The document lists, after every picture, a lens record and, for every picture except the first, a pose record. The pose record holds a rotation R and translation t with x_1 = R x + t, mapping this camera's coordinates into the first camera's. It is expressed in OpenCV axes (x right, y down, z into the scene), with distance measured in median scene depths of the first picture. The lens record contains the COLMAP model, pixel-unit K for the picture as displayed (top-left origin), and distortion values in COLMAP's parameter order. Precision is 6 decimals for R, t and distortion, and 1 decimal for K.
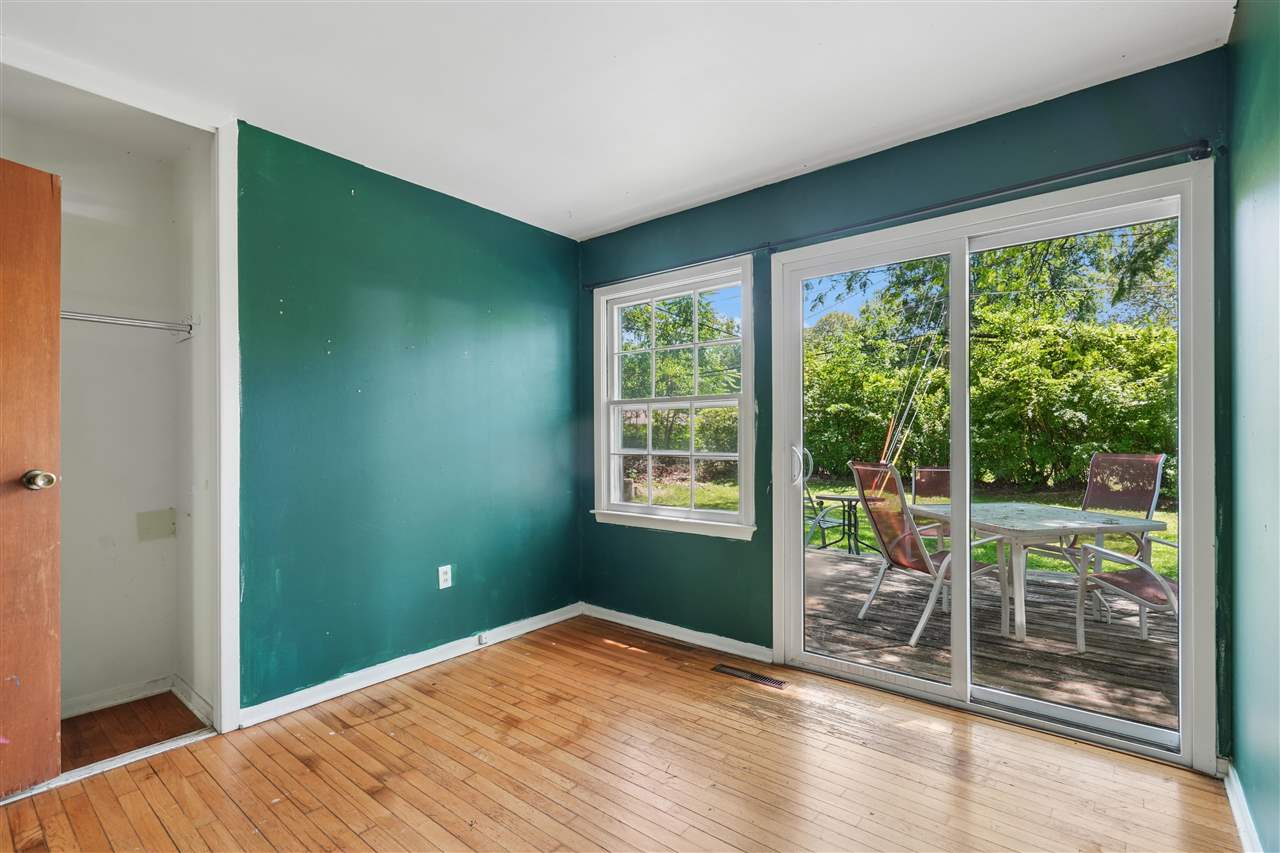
lens RADIAL K [[600.3, 0, 643.6], [0, 600.3, 428.9], [0, 0, 1]] dist [-0.006410, 0.001077]
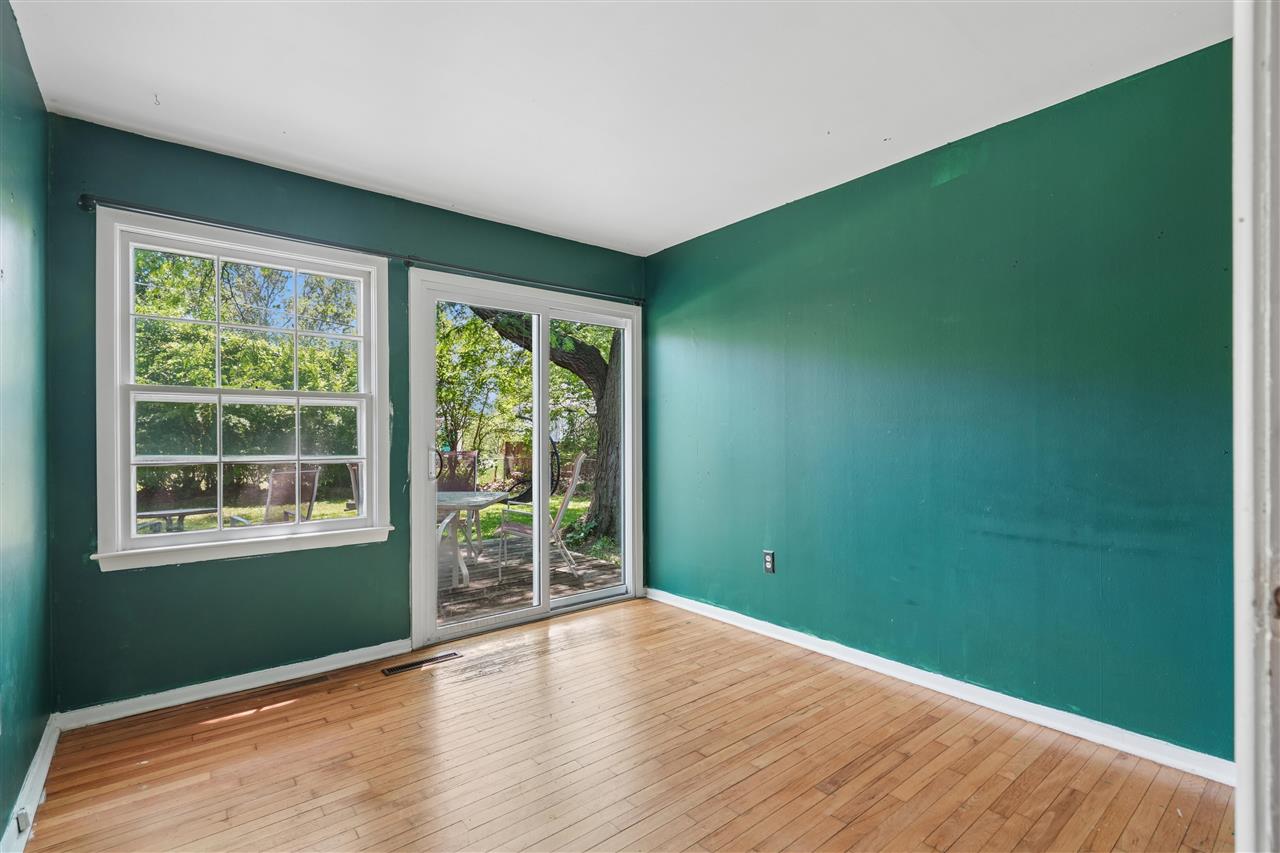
lens RADIAL K [[600.3, 0, 641.6], [0, 600.3, 430.9], [0, 0, 1]] dist [-0.006410, 0.001077]
pose [[0.177447, 0.014166, 0.984028, -0.737158], [-0.008002, 0.999884, -0.012952, 0.010111], [-0.984098, -0.005576, 0.177539, 0.394232]]
